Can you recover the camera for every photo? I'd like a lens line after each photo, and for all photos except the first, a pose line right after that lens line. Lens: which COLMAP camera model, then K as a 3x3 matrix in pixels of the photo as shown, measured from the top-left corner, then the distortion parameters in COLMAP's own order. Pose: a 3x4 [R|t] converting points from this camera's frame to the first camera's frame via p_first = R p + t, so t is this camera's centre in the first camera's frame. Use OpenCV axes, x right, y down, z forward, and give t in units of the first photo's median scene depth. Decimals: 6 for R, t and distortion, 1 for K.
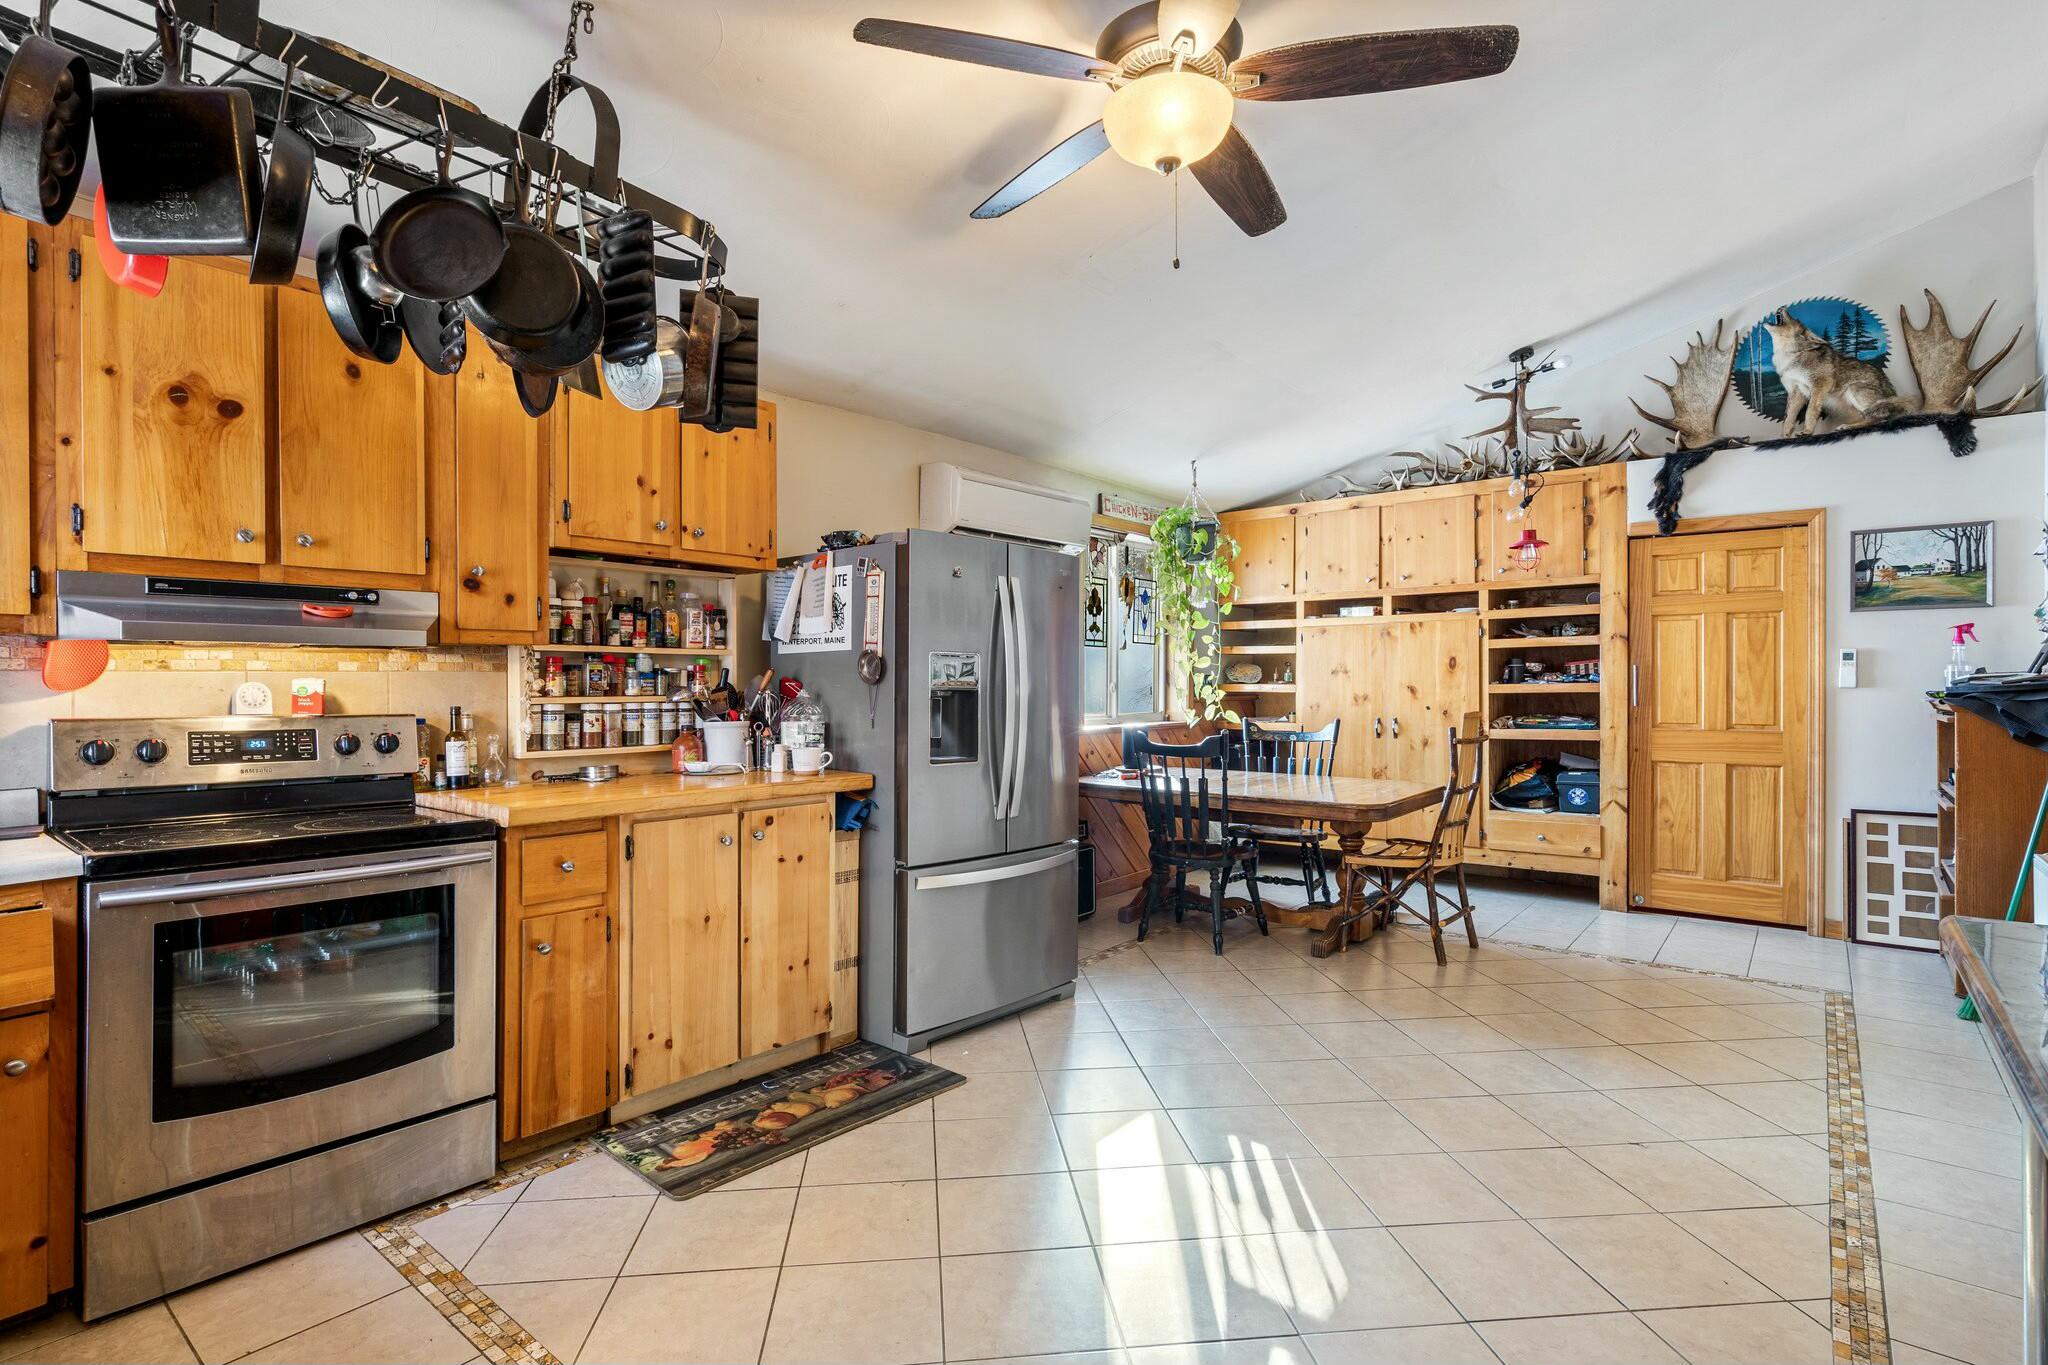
lens RADIAL K [[986.7, 0, 1023.2], [0, 986.7, 691.4], [0, 0, 1]] dist [0.001566, 0.000543]
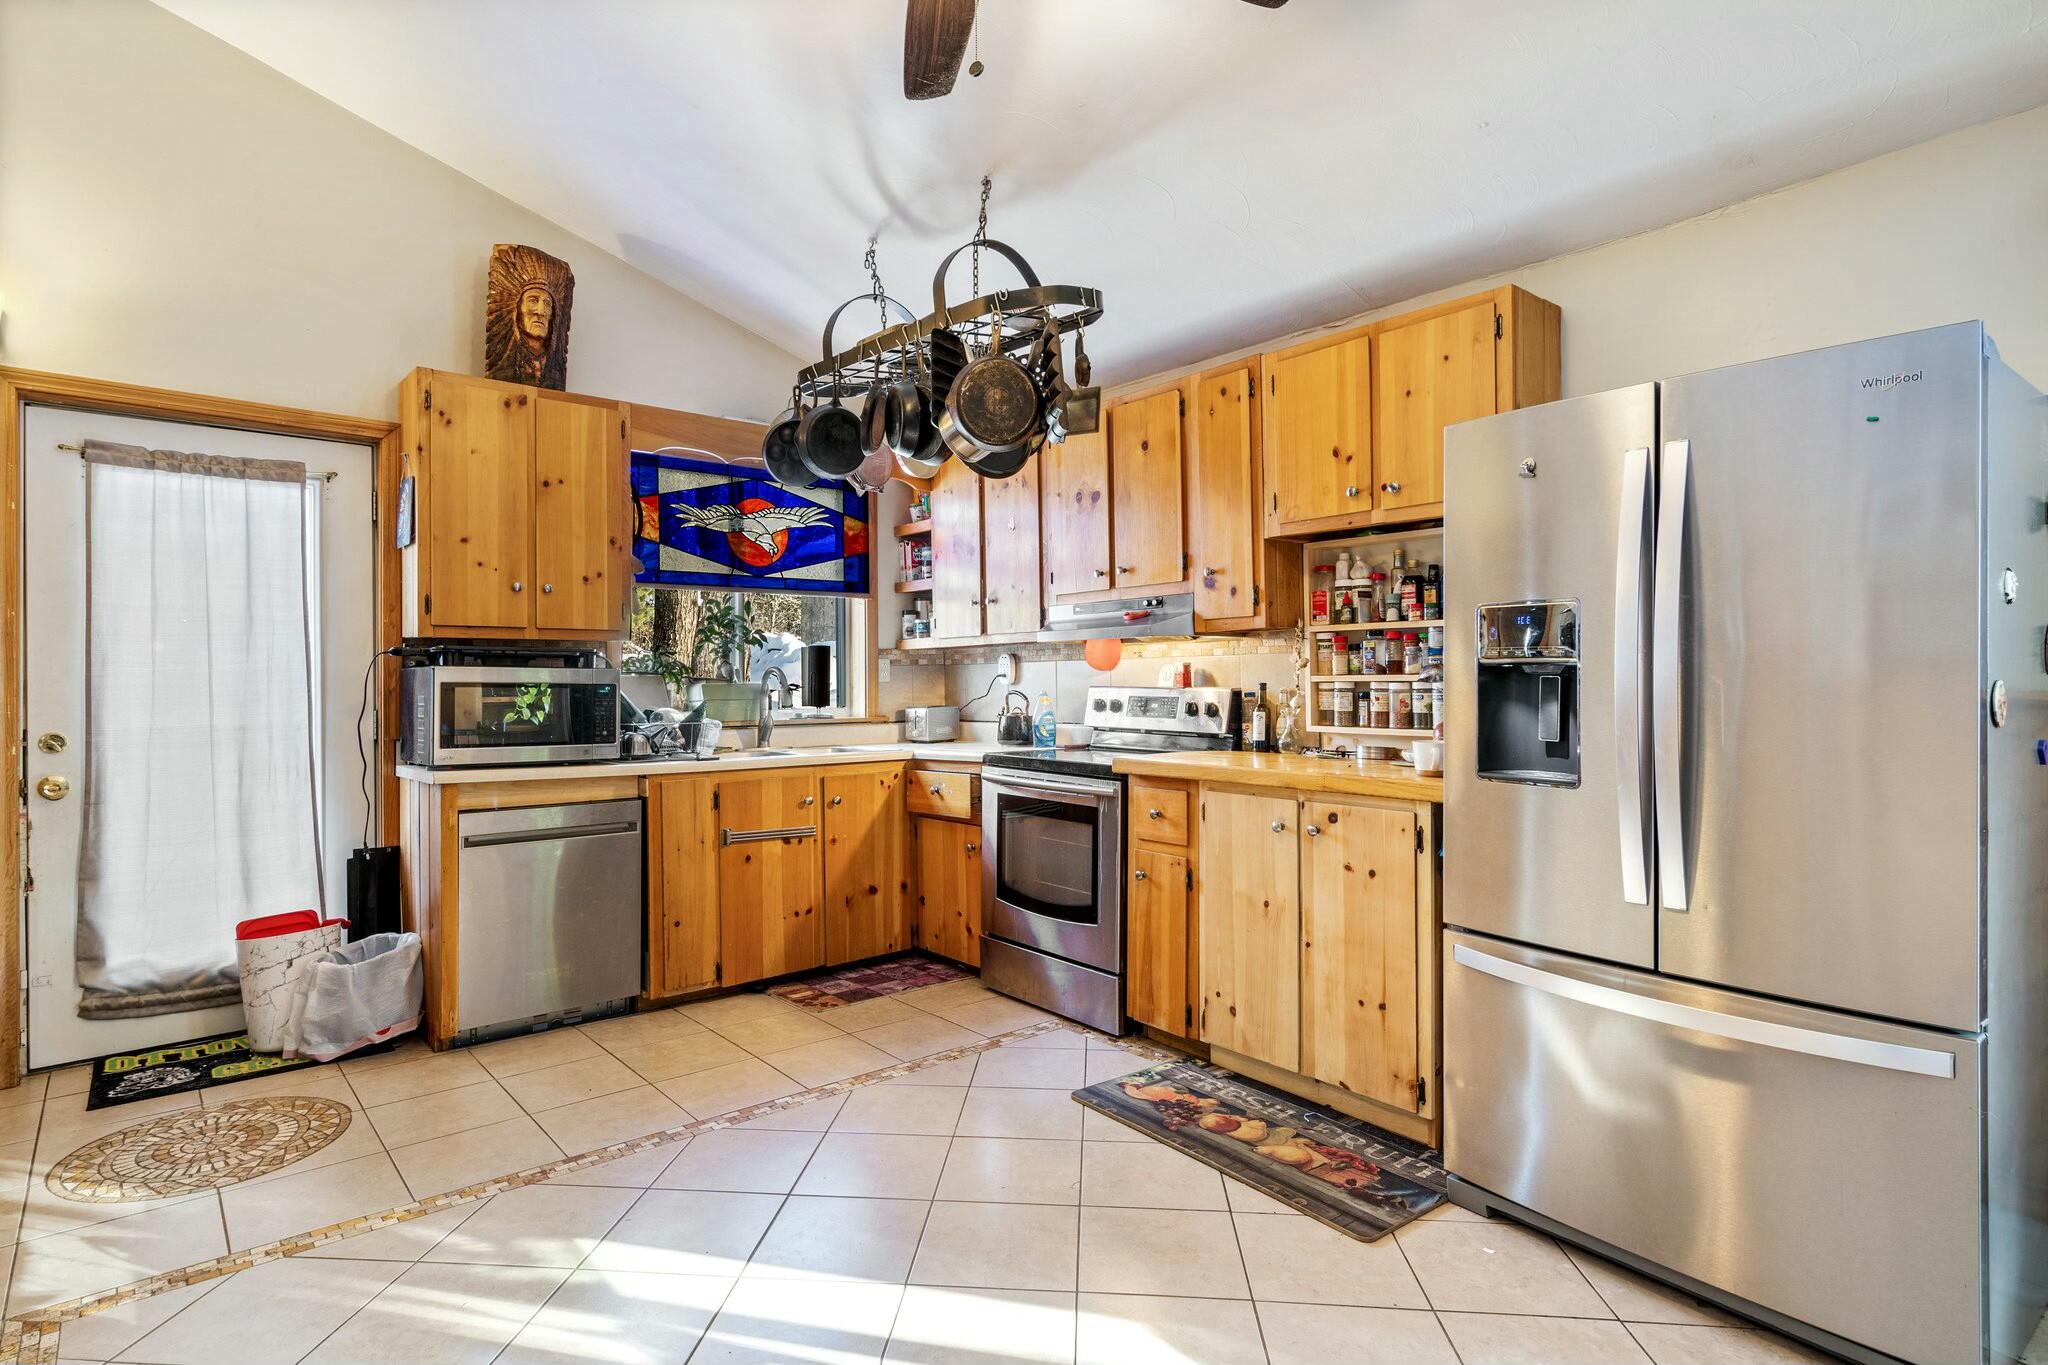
lens RADIAL K [[1062.9, 0, 1023.6], [0, 1062.9, 675.7], [0, 0, 1]] dist [0.000728, -0.000024]
pose [[-0.188673, -0.001480, -0.982039, 0.746956], [-0.001907, 0.999998, -0.001141, 0.008958], [0.982038, 0.001657, -0.188676, 0.963496]]
